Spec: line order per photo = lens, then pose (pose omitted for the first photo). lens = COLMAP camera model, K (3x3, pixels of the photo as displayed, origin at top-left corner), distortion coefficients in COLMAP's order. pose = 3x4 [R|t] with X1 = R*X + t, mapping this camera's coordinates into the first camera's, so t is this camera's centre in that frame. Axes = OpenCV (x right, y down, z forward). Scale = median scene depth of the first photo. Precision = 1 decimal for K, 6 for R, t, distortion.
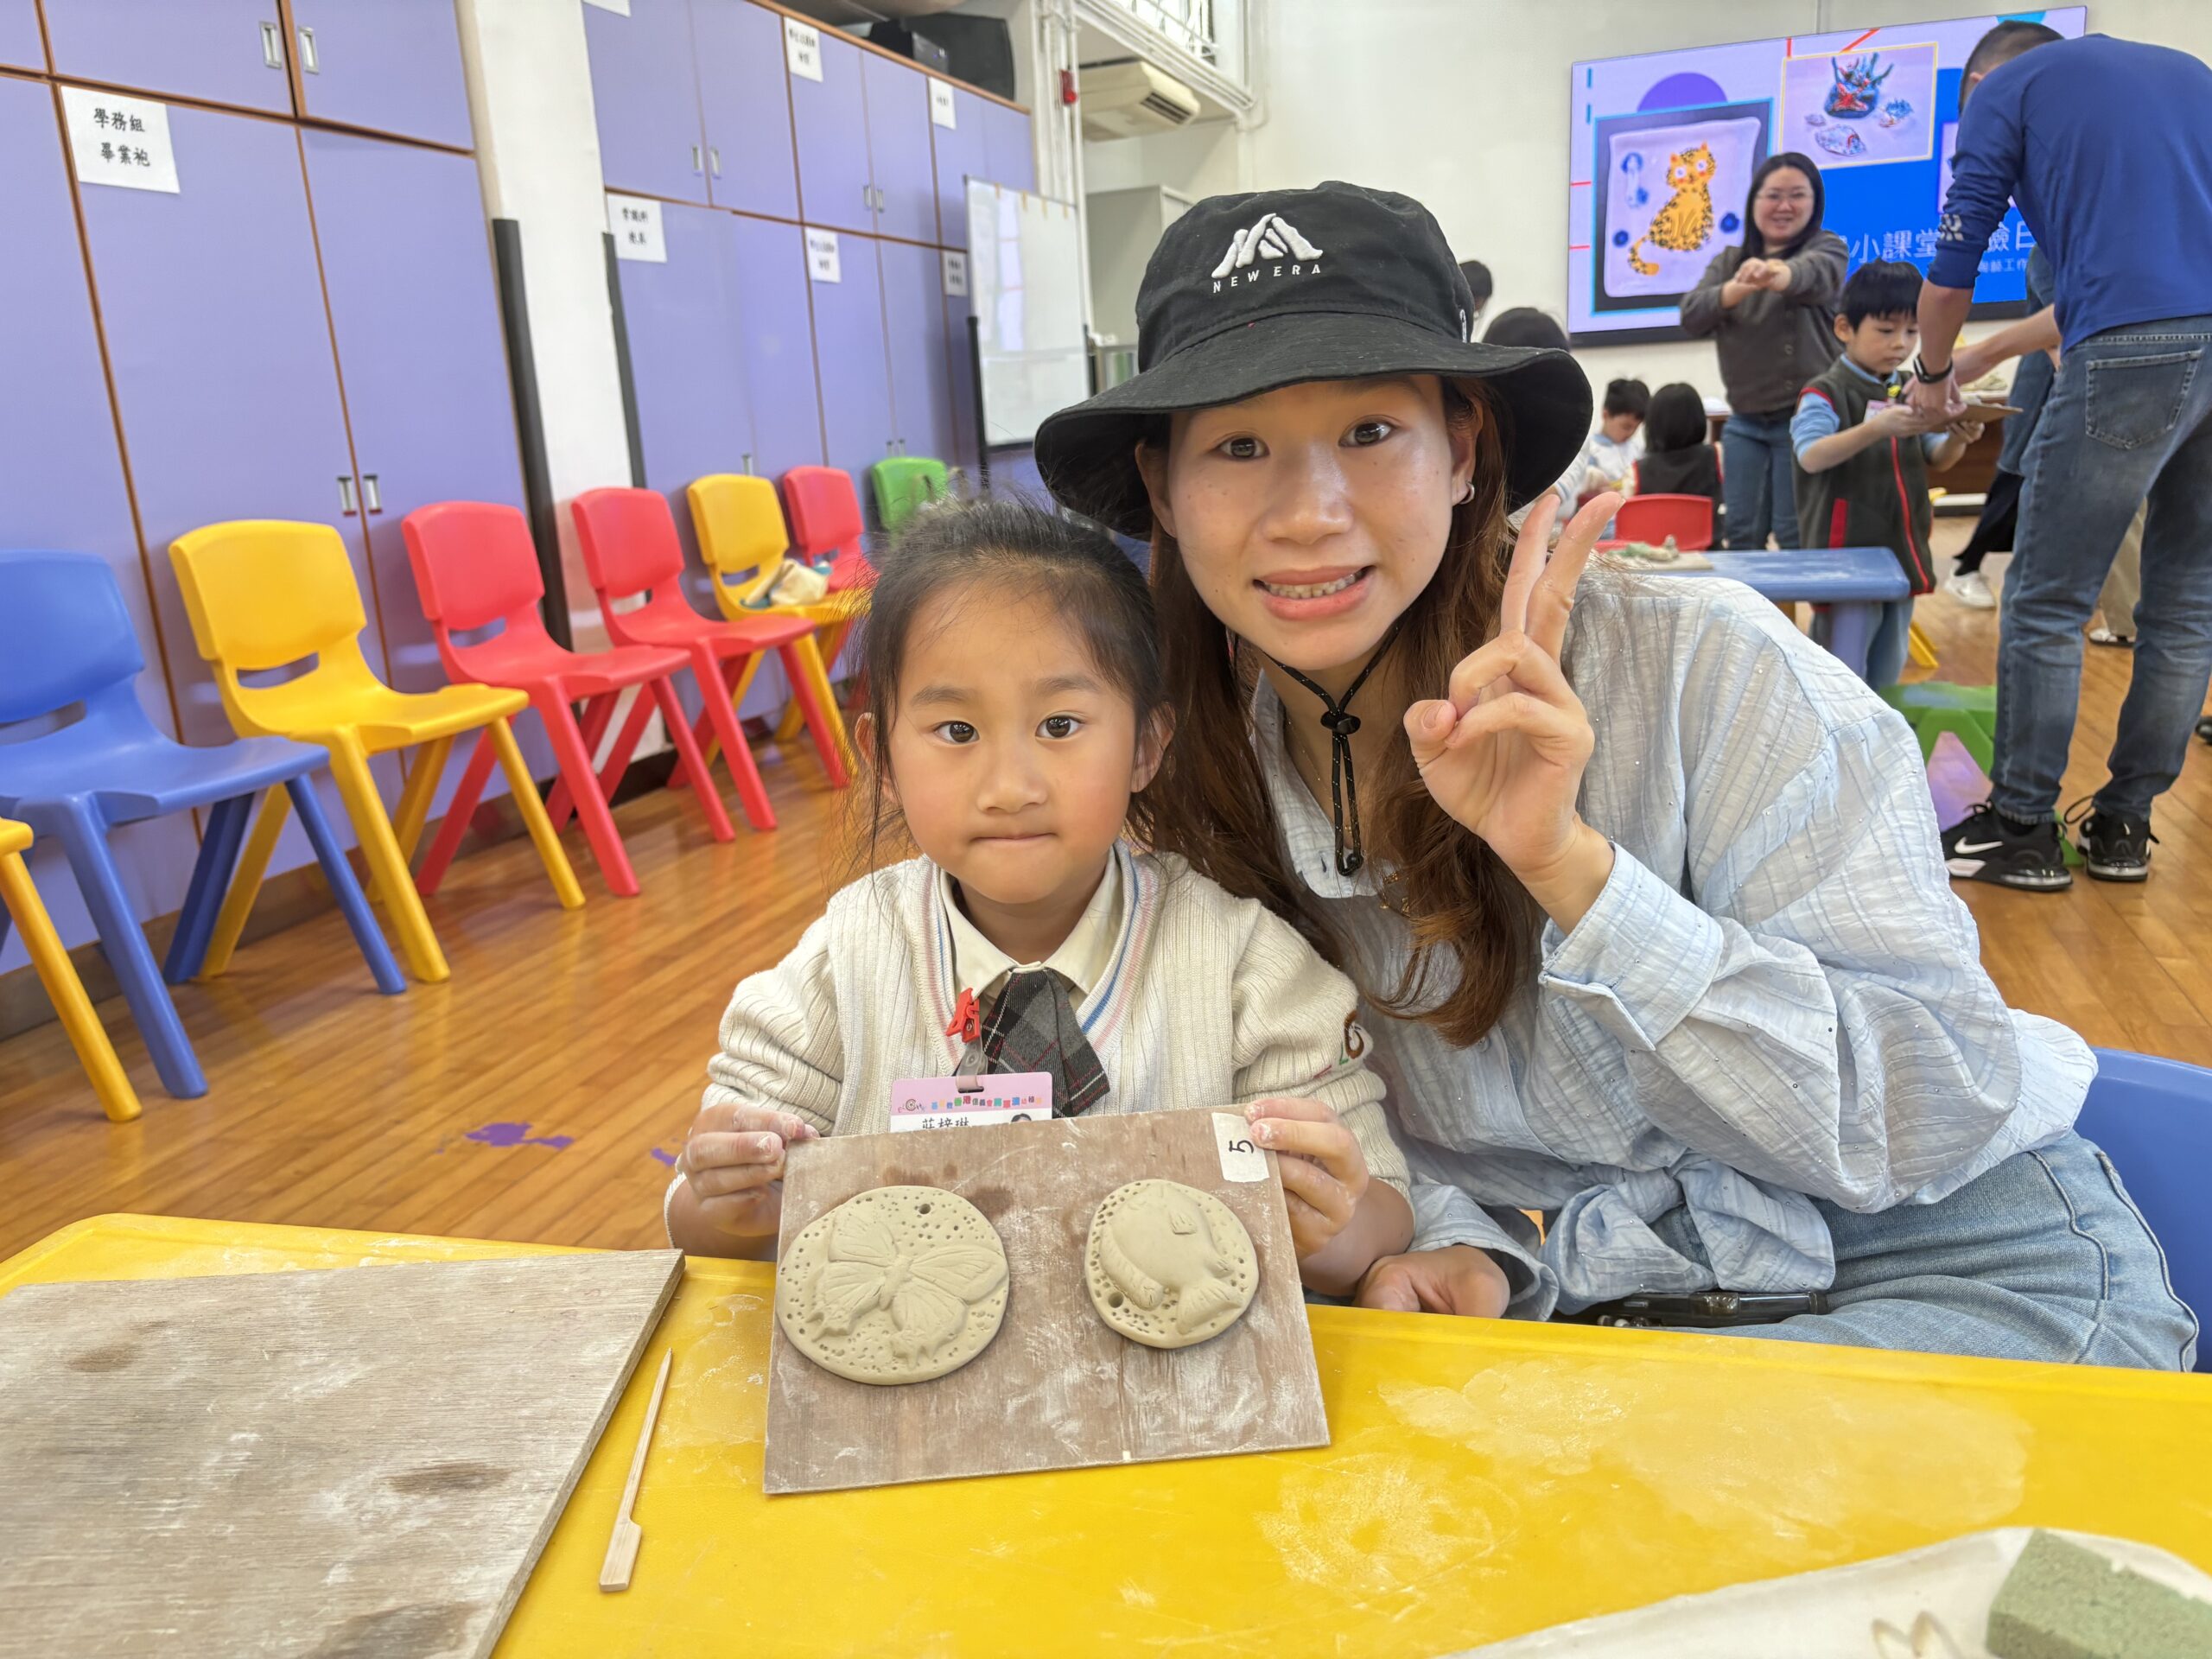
lens RADIAL K [[1743.5, 0, 1106.0], [0, 1743.5, 829.5], [0, 0, 1]] dist [-0.015125, -0.006035]
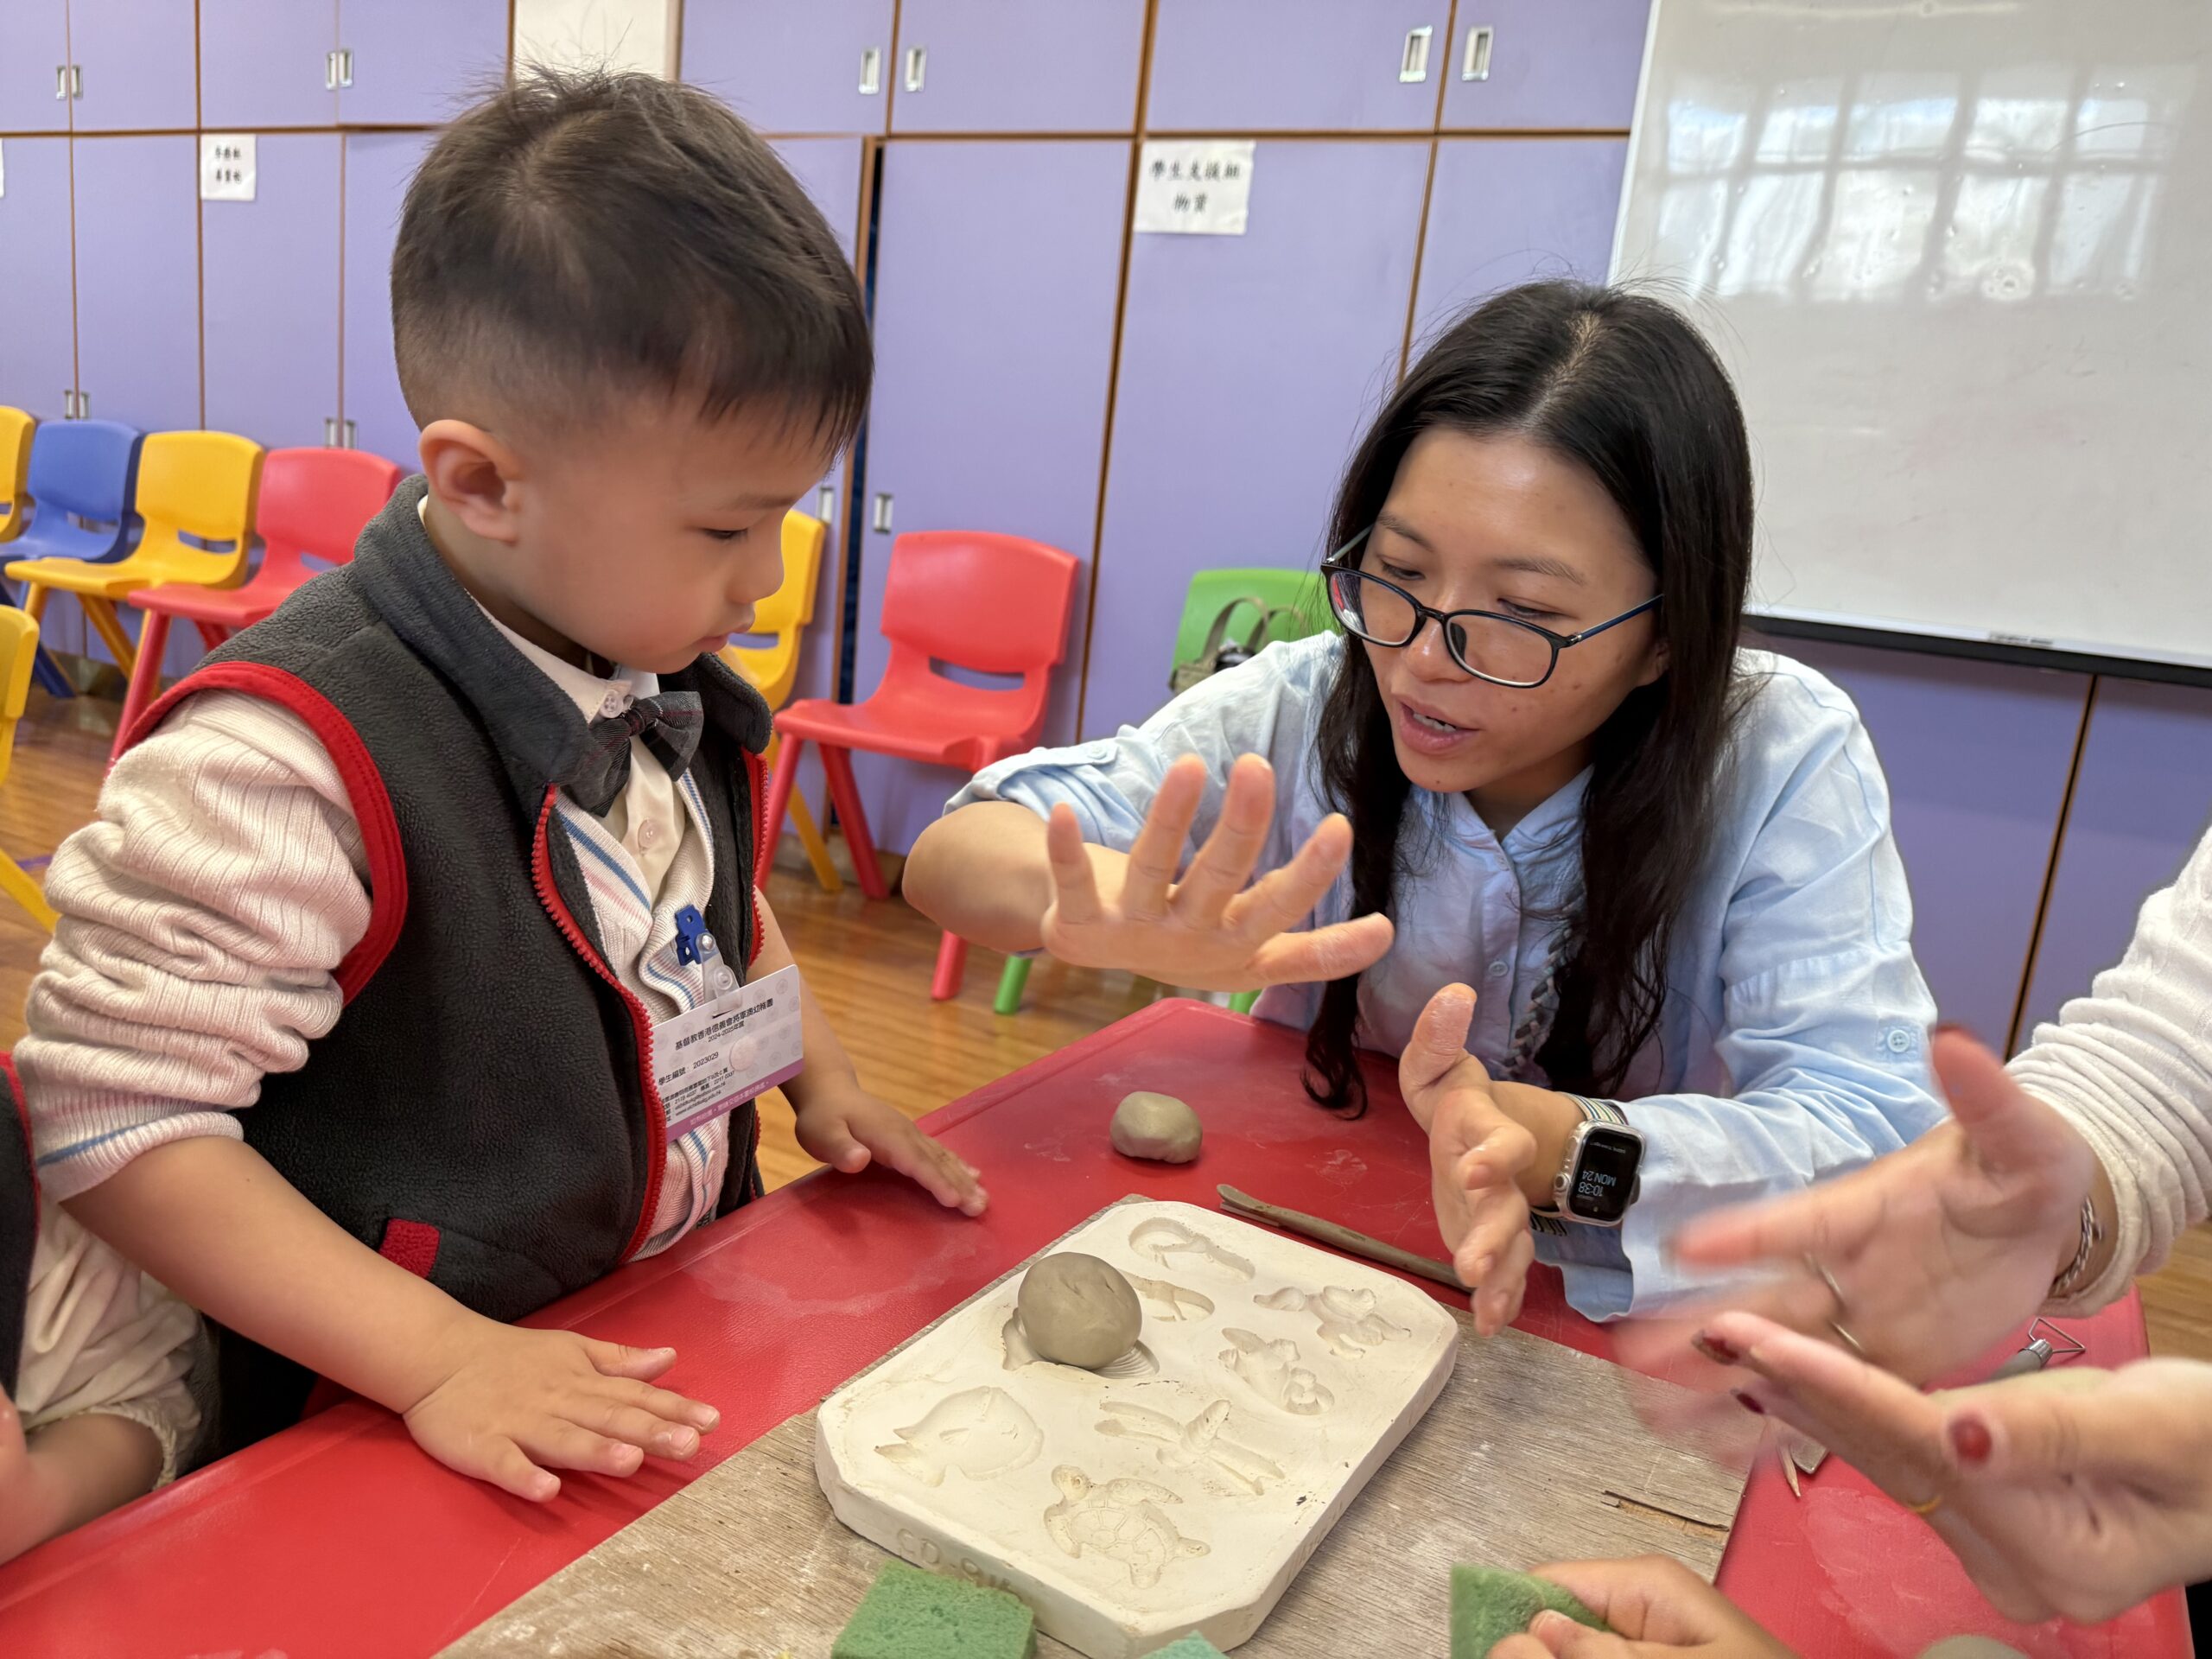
lens RADIAL K [[1502.9, 0, 1106.0], [0, 1502.9, 829.5], [0, 0, 1]] dist [-0.002899, -0.002662]
pose [[-0.160153, 0.231691, -0.959516, 0.490231], [-0.330922, 0.903207, 0.273328, -0.373229], [0.929969, 0.361299, -0.067979, 1.514694]]
